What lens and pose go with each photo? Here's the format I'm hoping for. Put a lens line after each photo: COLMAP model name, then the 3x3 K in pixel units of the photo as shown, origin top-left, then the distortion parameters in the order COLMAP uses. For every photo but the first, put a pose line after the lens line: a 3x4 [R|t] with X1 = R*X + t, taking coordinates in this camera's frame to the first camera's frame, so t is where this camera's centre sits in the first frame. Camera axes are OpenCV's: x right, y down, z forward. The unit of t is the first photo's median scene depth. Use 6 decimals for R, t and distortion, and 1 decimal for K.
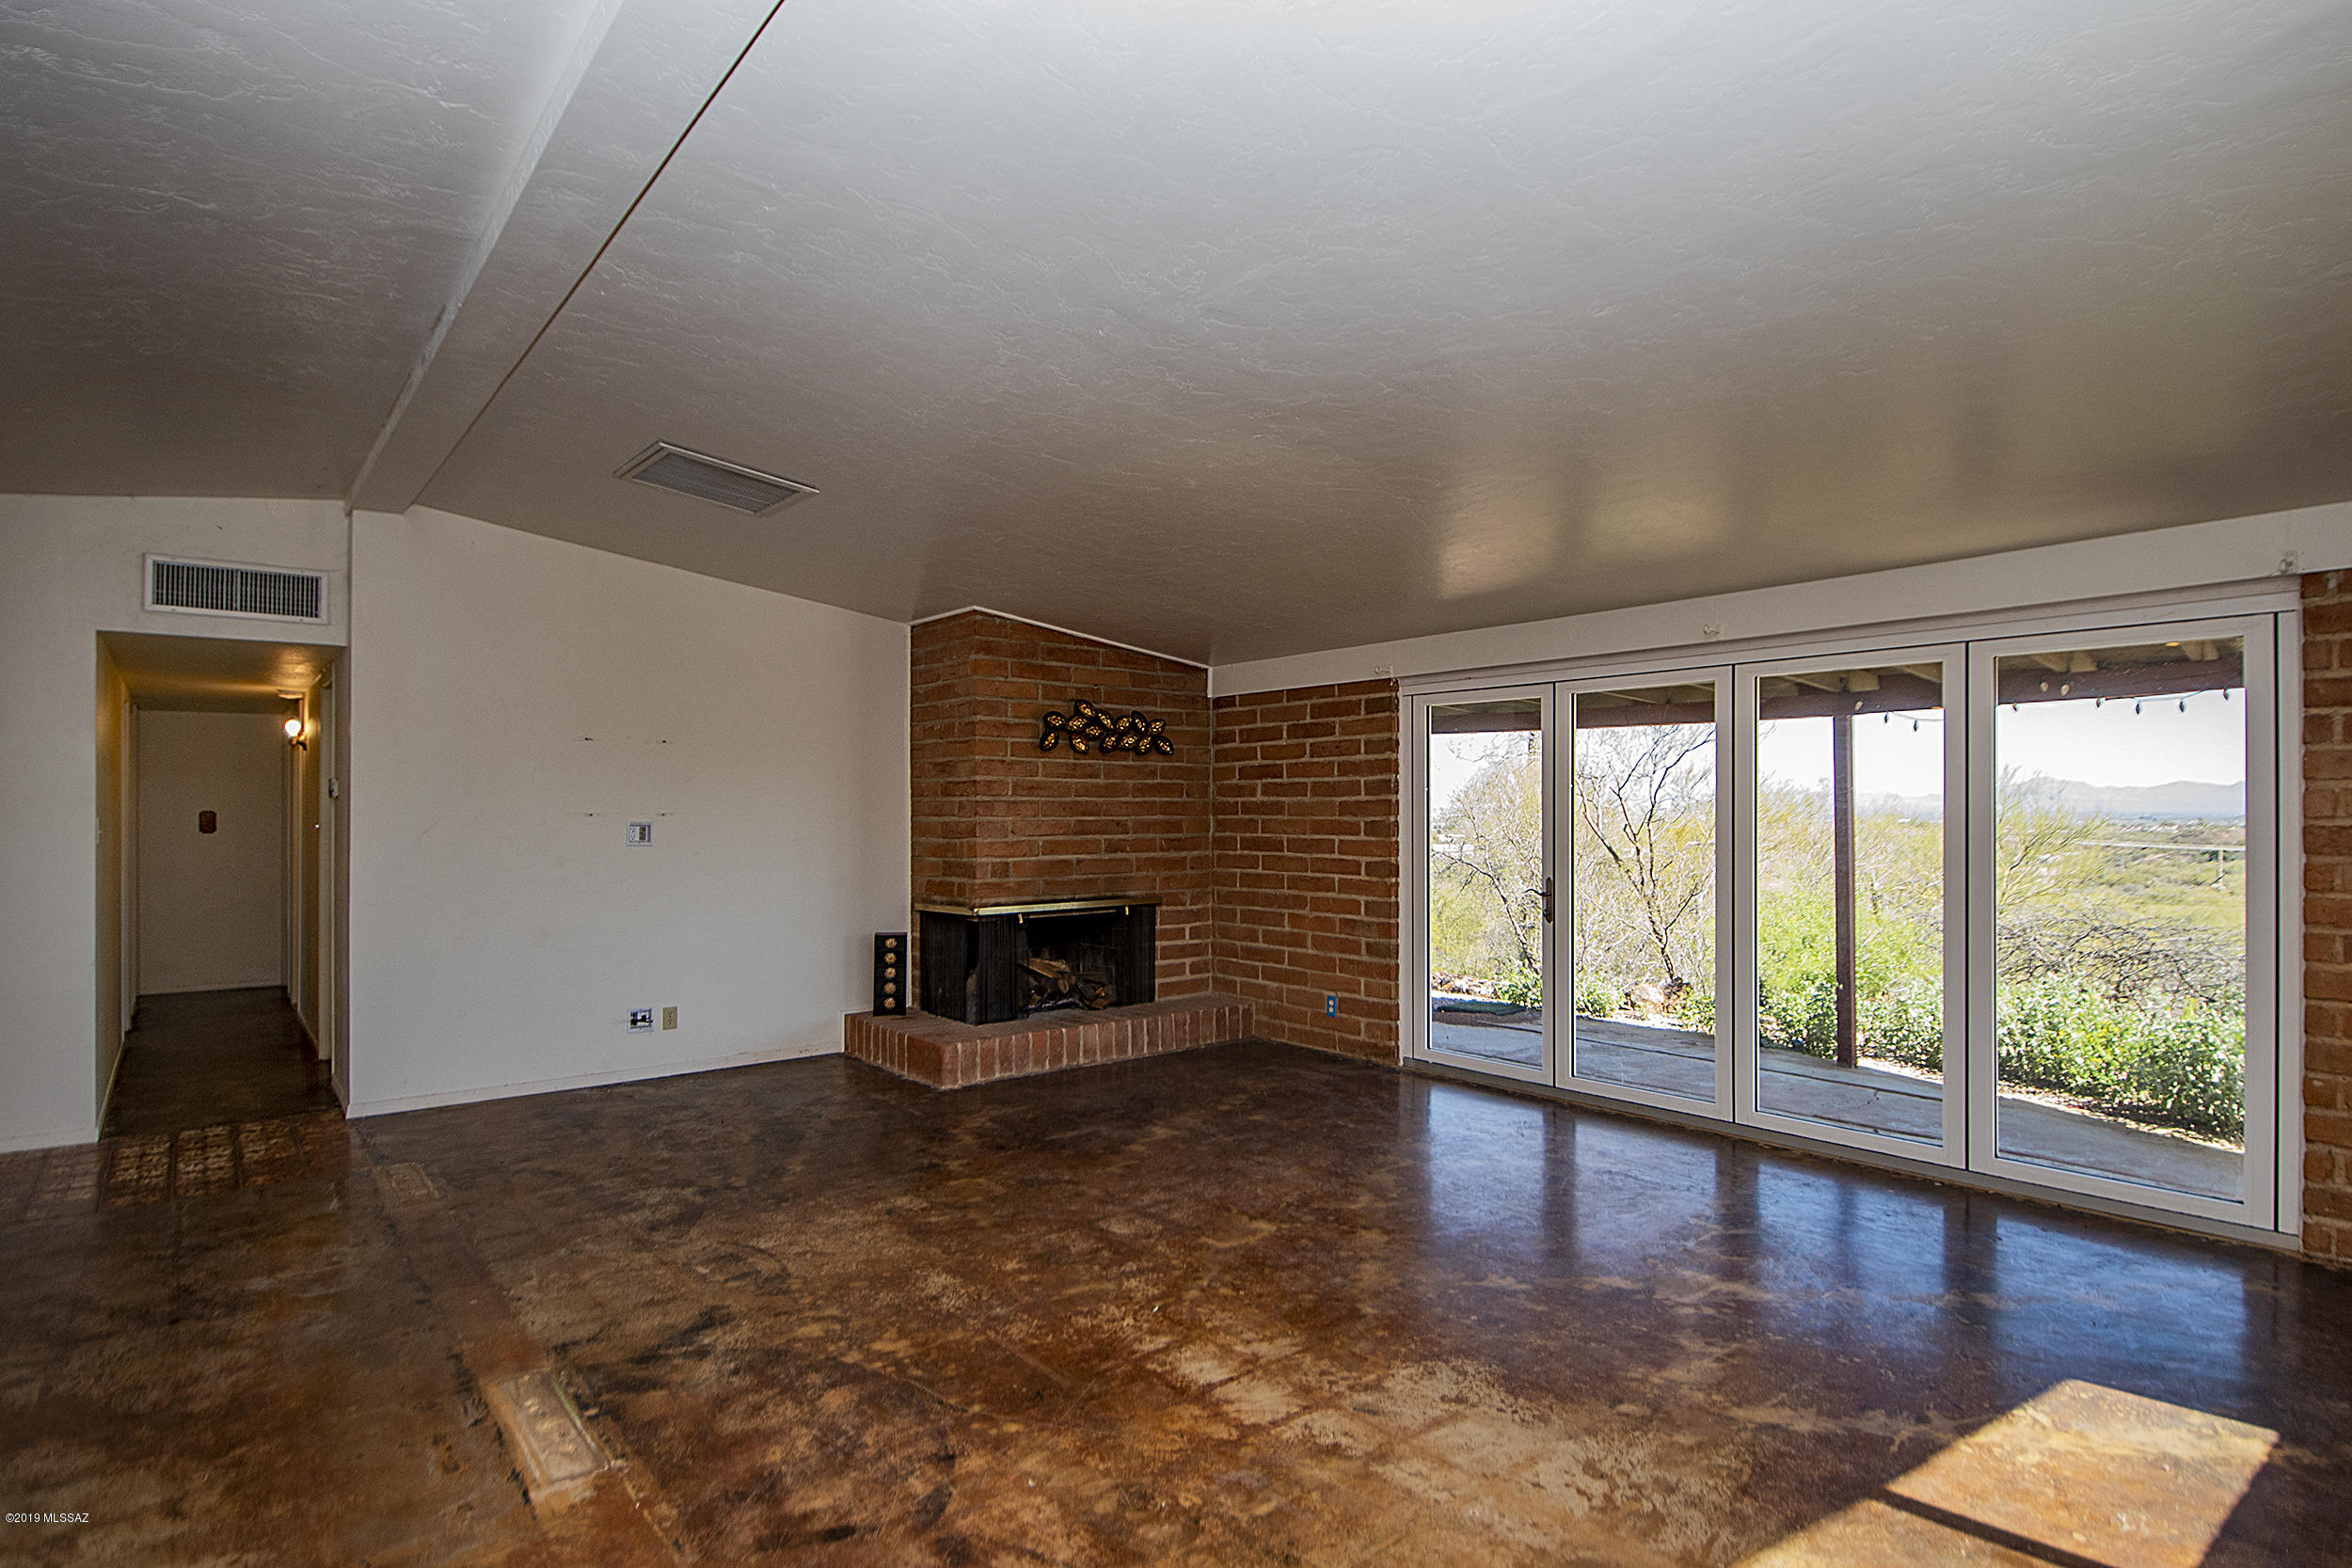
lens RADIAL K [[1240.5, 0, 1176.0], [0, 1240.5, 784.0], [0, 0, 1]] dist [0.005196, -0.000119]
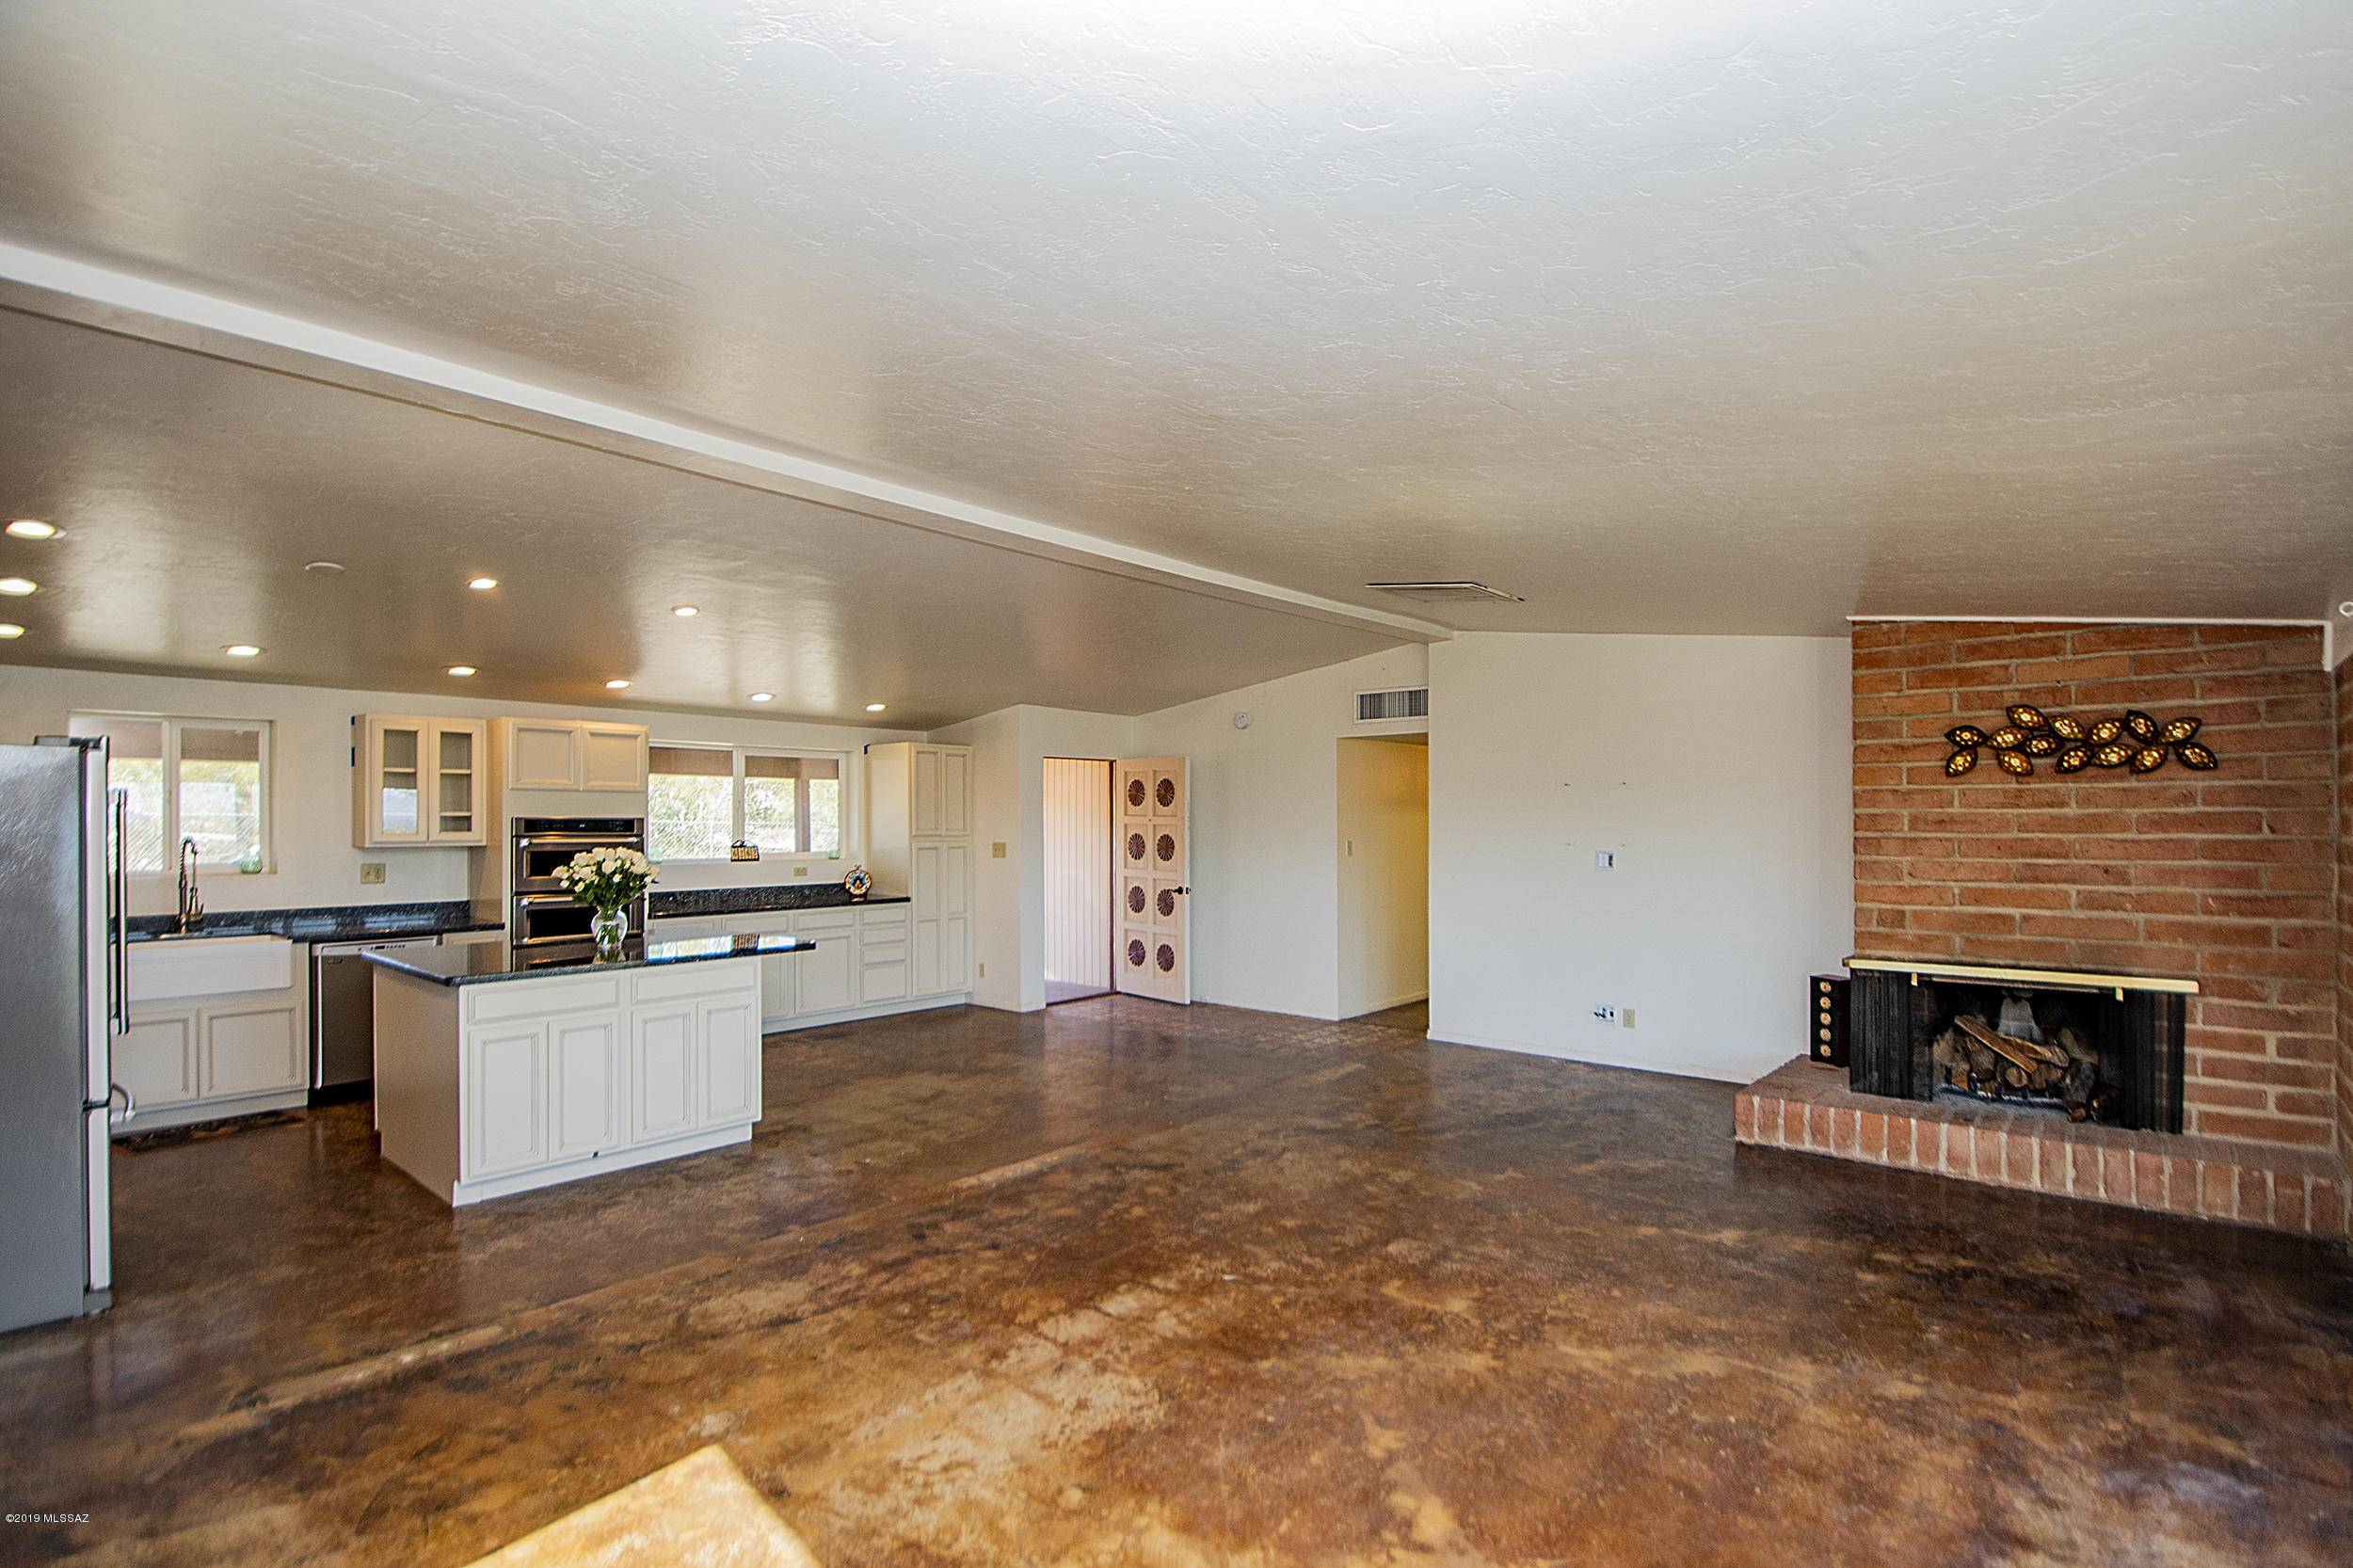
lens RADIAL K [[1074.7, 0, 1179.4], [0, 1074.7, 814.7], [0, 0, 1]] dist [0.025383, -0.023005]
pose [[0.173979, -0.005010, -0.984737, 0.726764], [0.025036, 0.999686, -0.000663, -0.019816], [0.984431, -0.024539, 0.174050, 0.562630]]
